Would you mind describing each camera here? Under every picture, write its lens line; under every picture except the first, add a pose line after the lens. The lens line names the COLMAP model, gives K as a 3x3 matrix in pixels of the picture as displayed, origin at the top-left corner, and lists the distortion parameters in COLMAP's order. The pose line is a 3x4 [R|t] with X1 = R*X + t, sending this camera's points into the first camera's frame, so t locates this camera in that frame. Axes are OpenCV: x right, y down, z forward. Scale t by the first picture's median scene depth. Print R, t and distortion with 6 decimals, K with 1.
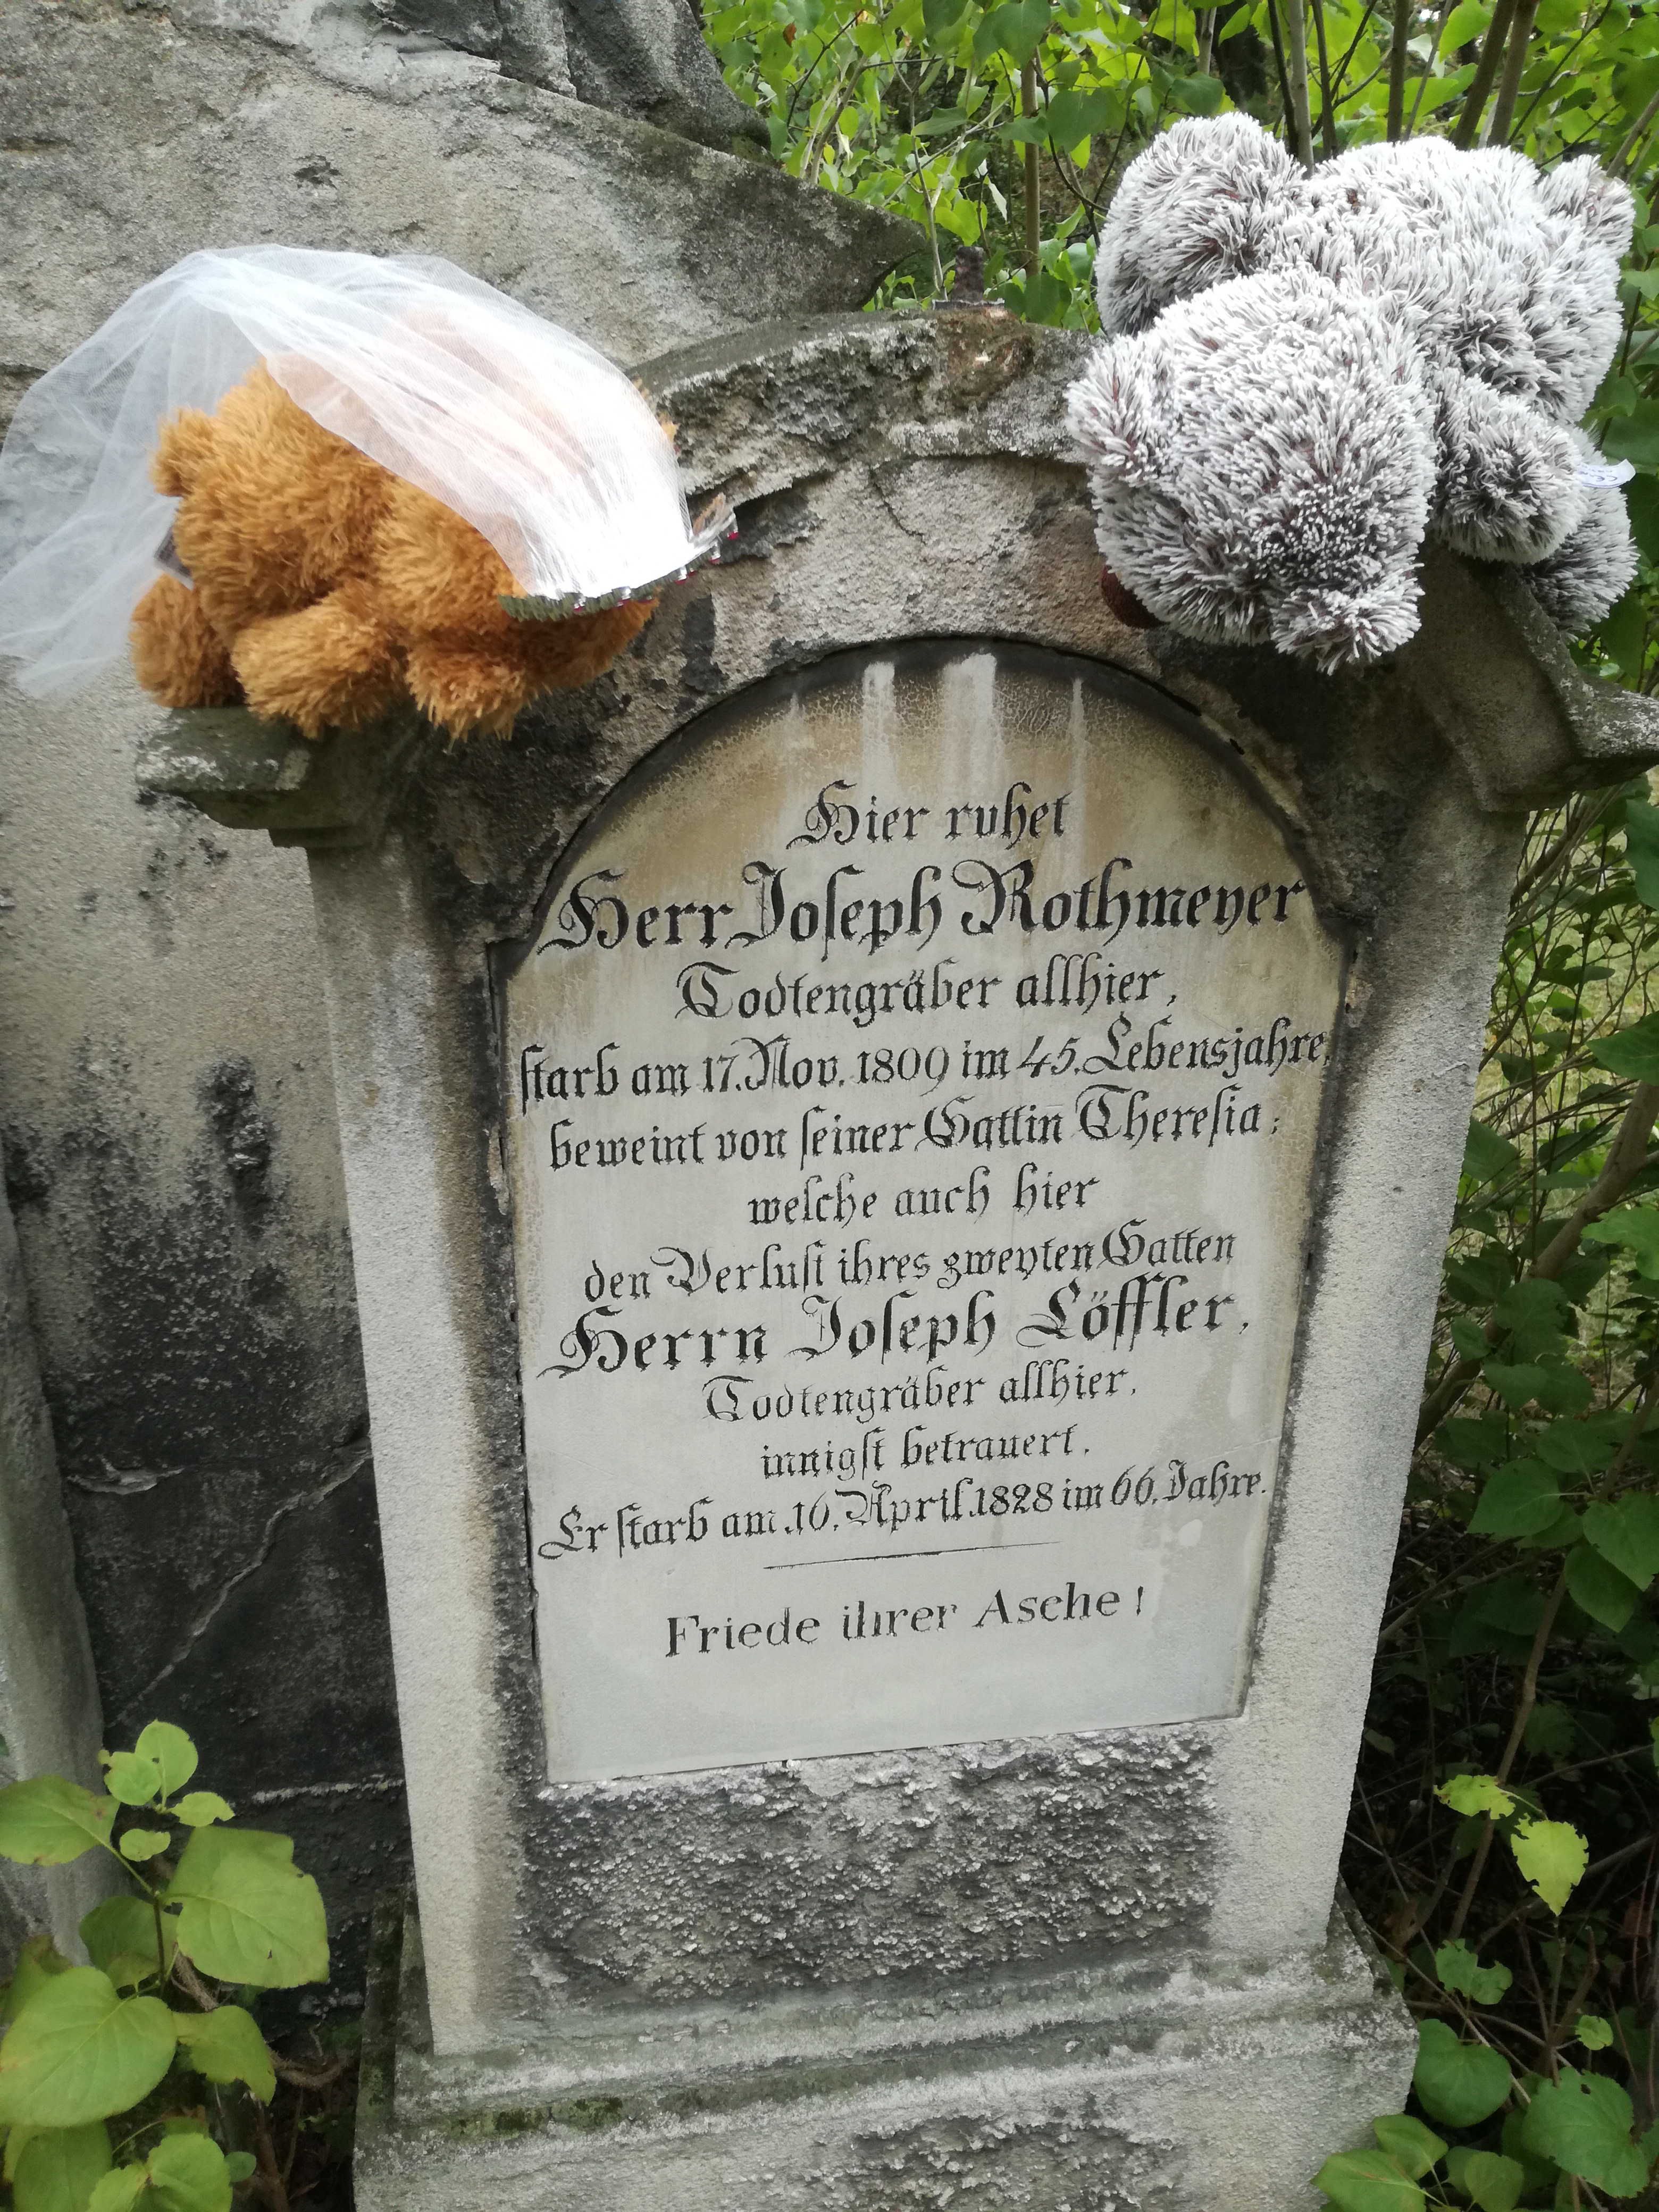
lens RADIAL K [[1878.9, 0, 854.5], [0, 1878.9, 1090.3], [0, 0, 1]] dist [0.131416, -0.233098]
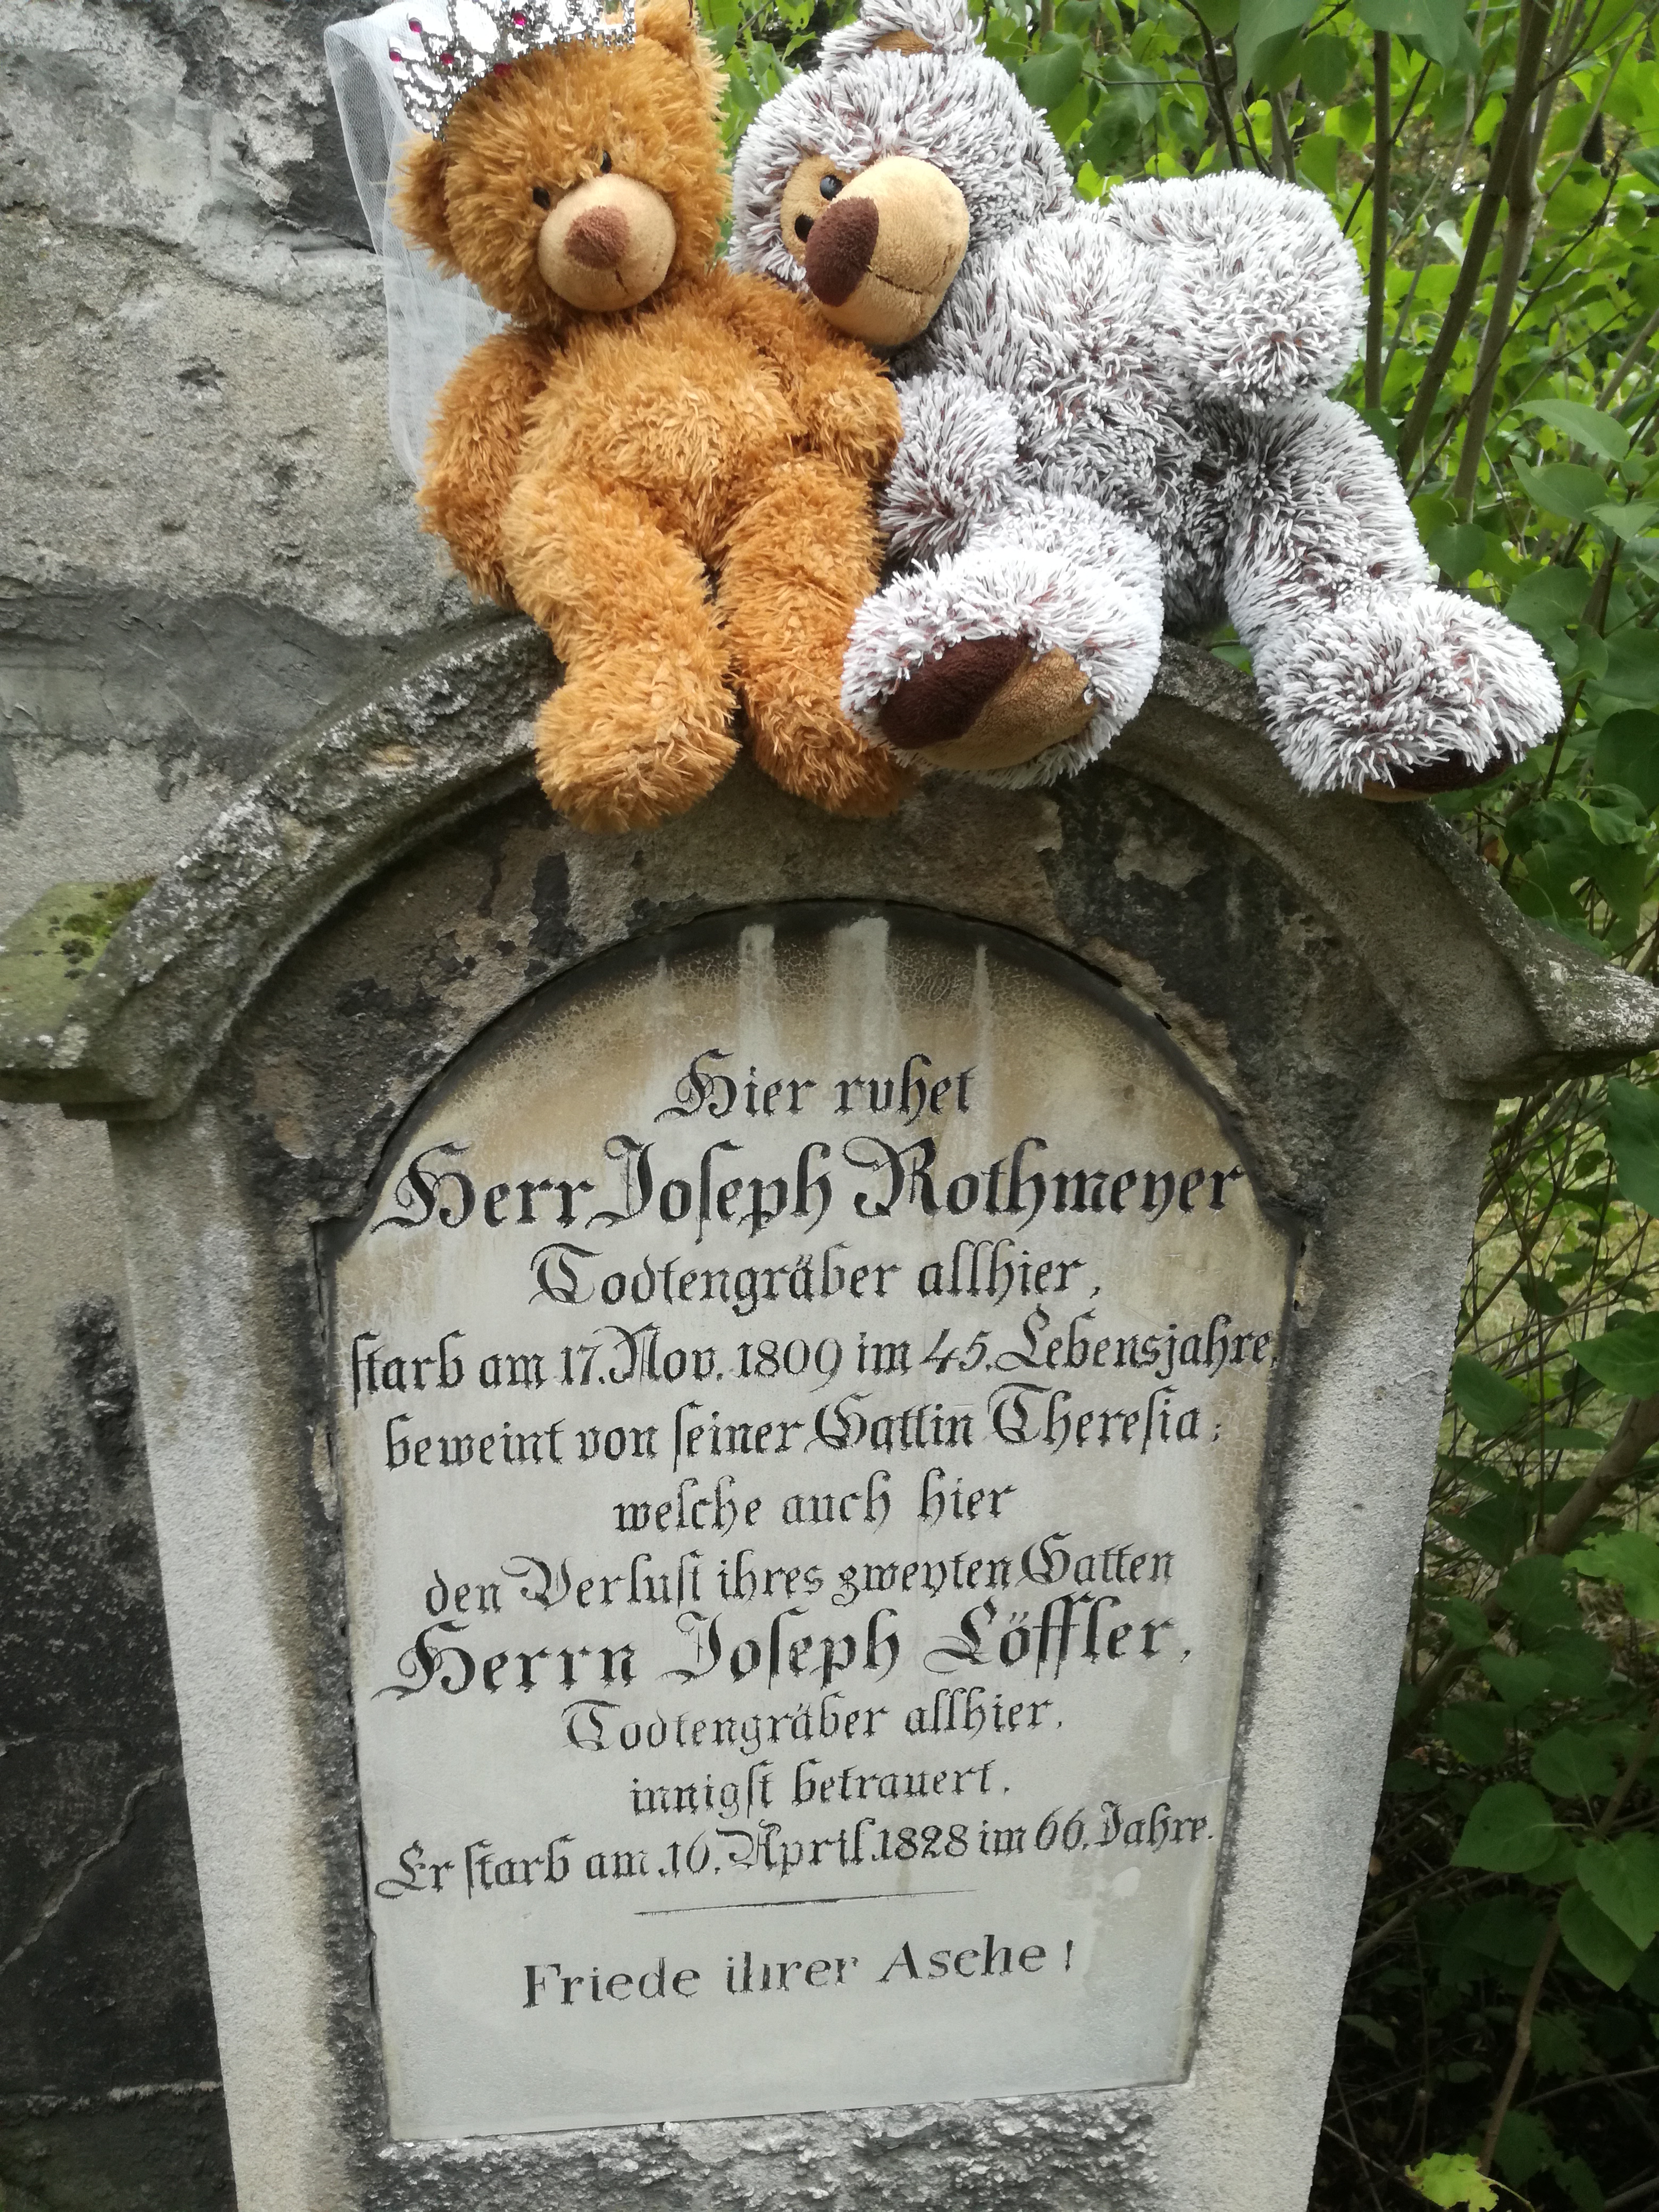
lens RADIAL K [[1878.9, 0, 839.5], [0, 1878.9, 1091.9], [0, 0, 1]] dist [0.131416, -0.233098]
pose [[0.999214, 0.024079, -0.031482, 0.071387], [-0.026170, 0.997357, -0.067775, -0.076105], [0.029767, 0.068546, 0.997204, 0.102036]]
